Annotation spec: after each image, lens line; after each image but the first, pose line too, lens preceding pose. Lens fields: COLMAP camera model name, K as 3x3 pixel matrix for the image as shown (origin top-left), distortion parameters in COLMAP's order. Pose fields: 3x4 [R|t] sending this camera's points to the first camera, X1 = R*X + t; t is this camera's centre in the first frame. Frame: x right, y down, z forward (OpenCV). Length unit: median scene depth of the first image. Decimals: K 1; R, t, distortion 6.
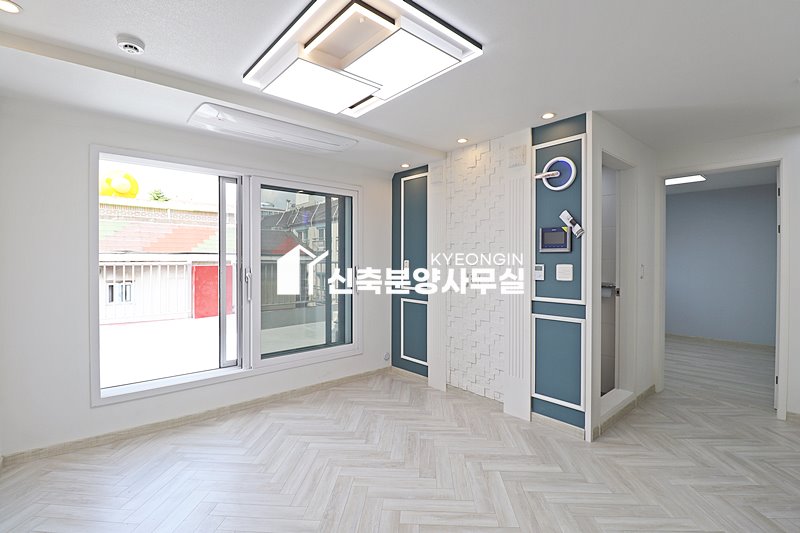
lens RADIAL K [[370.5, 0, 400.7], [0, 370.5, 262.9], [0, 0, 1]] dist [-0.002942, -0.011320]
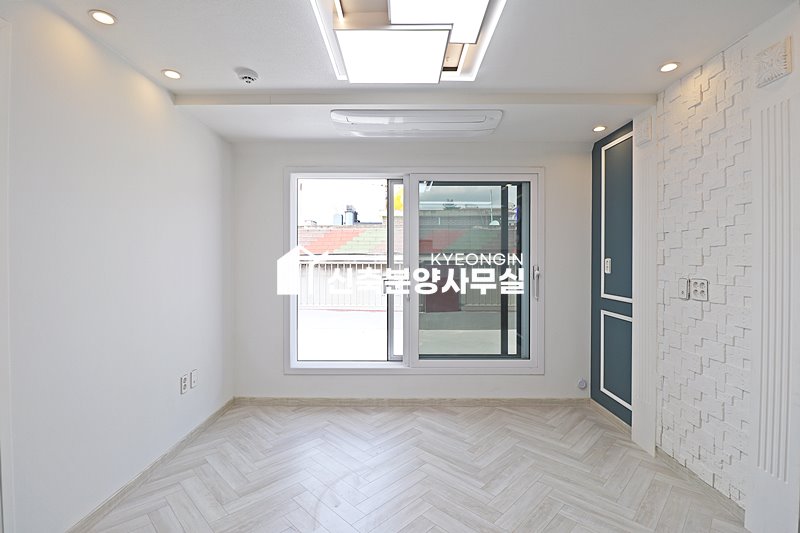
lens RADIAL K [[370.5, 0, 401.6], [0, 370.5, 262.8], [0, 0, 1]] dist [-0.002942, -0.011320]
pose [[0.750769, 0.004163, -0.660551, 0.264814], [-0.005180, 0.999986, 0.000415, 0.004335], [0.660544, 0.003110, 0.750781, 0.260571]]
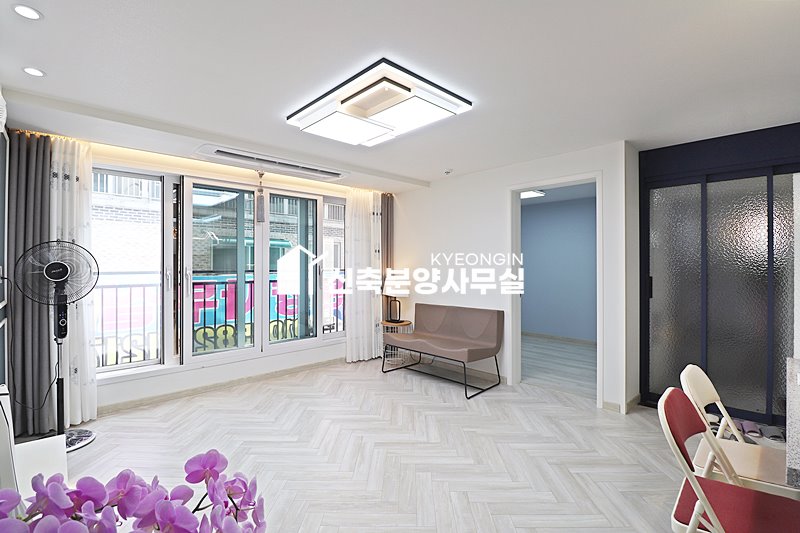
lens RADIAL K [[370.5, 0, 400.6], [0, 370.5, 261.0], [0, 0, 1]] dist [-0.002942, -0.011320]
pose [[0.999412, -0.002804, 0.034184, -0.055540], [0.003022, 0.999975, -0.006318, -0.000138], [-0.034166, 0.006417, 0.999396, -0.215558]]
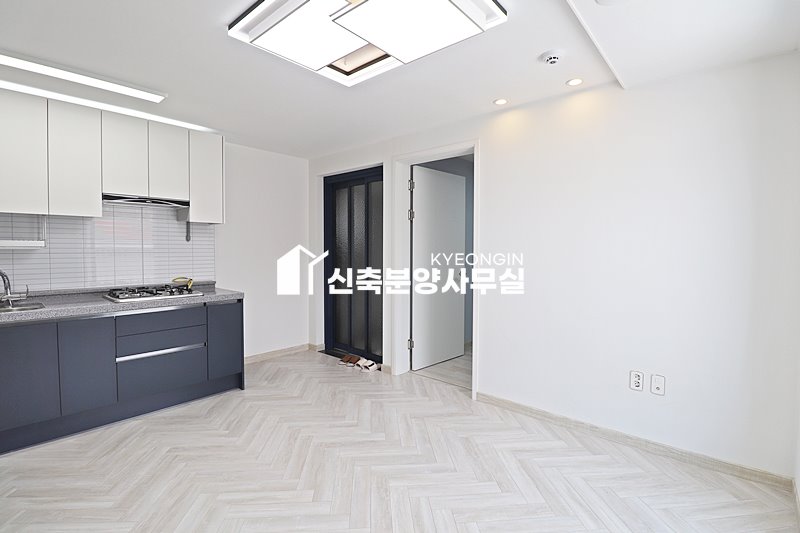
lens RADIAL K [[370.5, 0, 402.5], [0, 370.5, 263.3], [0, 0, 1]] dist [-0.002942, -0.011320]
pose [[-0.990471, -0.000681, -0.137722, -0.065568], [-0.006921, 0.998971, 0.044833, 0.001801], [0.137550, 0.045359, -0.989456, 1.280425]]
